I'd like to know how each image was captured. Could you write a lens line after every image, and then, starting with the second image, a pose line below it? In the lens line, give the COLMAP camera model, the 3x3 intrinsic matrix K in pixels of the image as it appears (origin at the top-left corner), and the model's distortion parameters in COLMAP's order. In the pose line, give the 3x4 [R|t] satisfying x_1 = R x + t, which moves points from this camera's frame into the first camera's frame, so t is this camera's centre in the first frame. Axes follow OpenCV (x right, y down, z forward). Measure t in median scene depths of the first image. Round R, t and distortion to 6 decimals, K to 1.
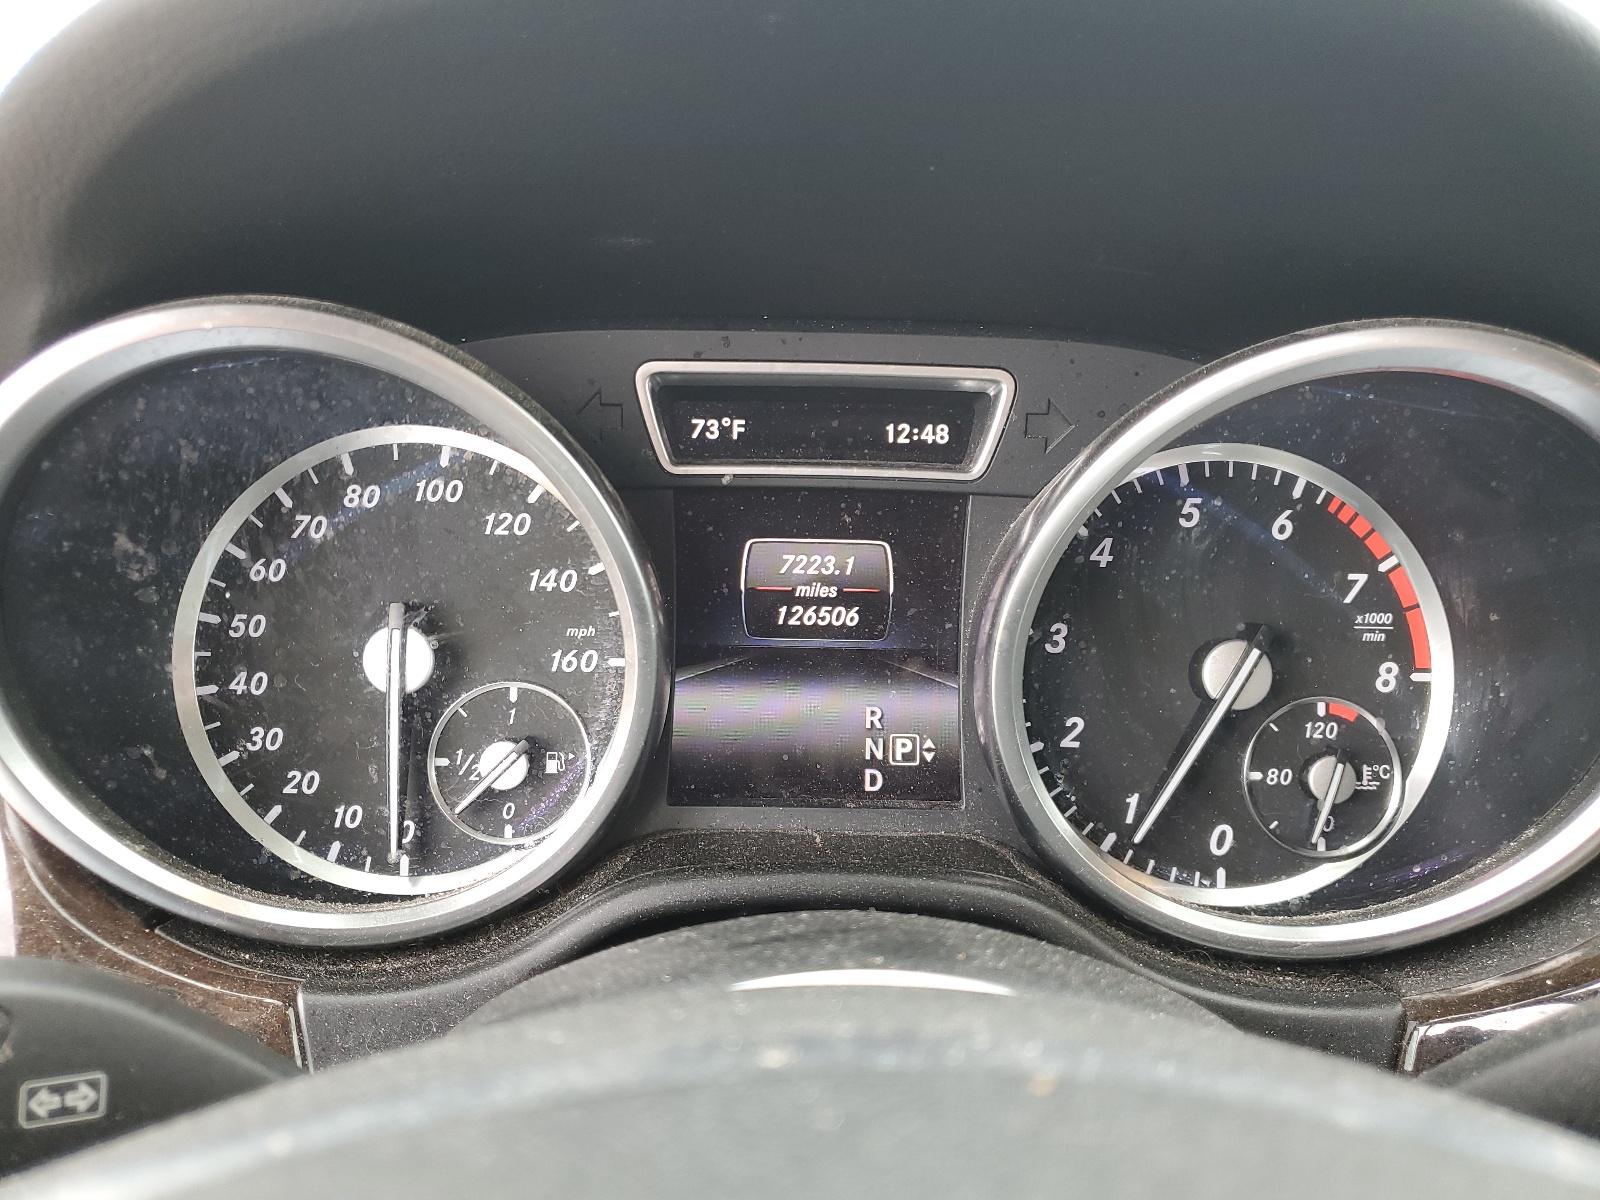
lens RADIAL K [[1210.6, 0, 799.8], [0, 1210.6, 599.4], [0, 0, 1]] dist [-0.001042, -0.004680]
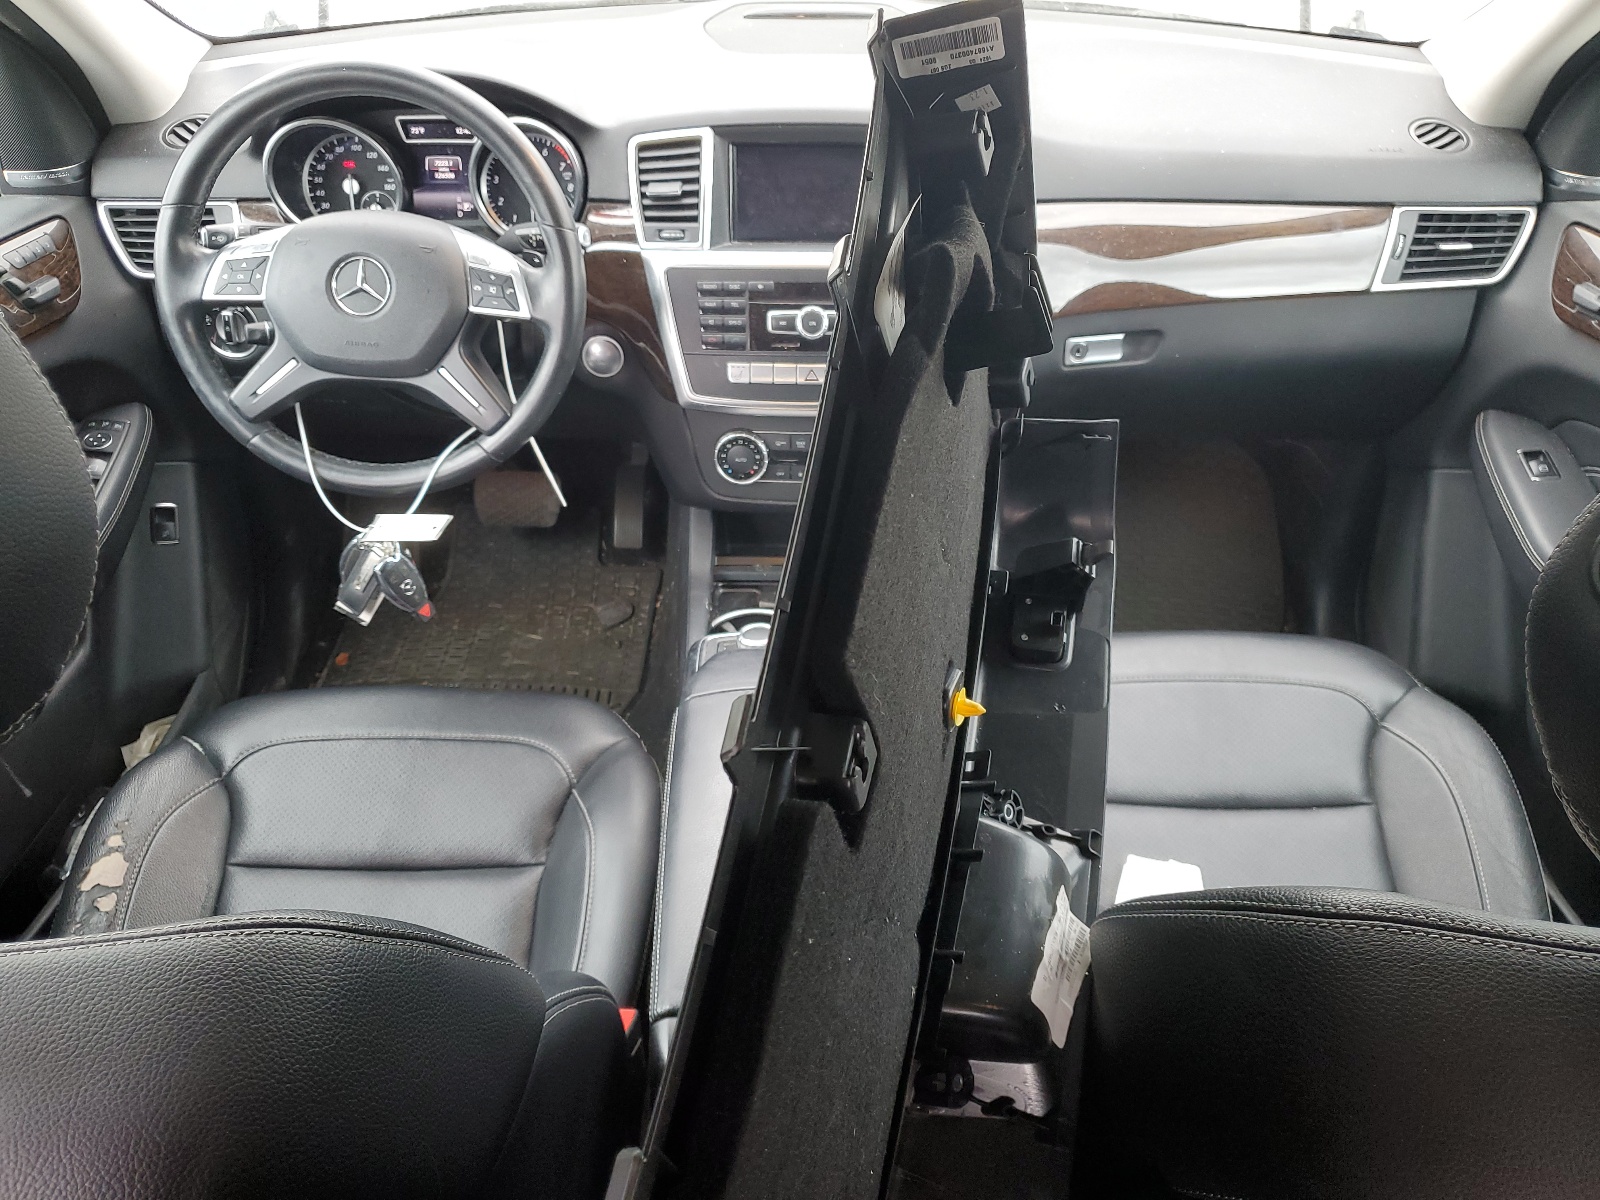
lens RADIAL K [[1210.6, 0, 800.7], [0, 1210.6, 600.2], [0, 0, 1]] dist [-0.001042, -0.004680]
pose [[0.999356, -0.008166, -0.034930, 1.496054], [0.018103, 0.955452, 0.294590, 0.222916], [0.030968, -0.295033, 0.954985, -3.736828]]
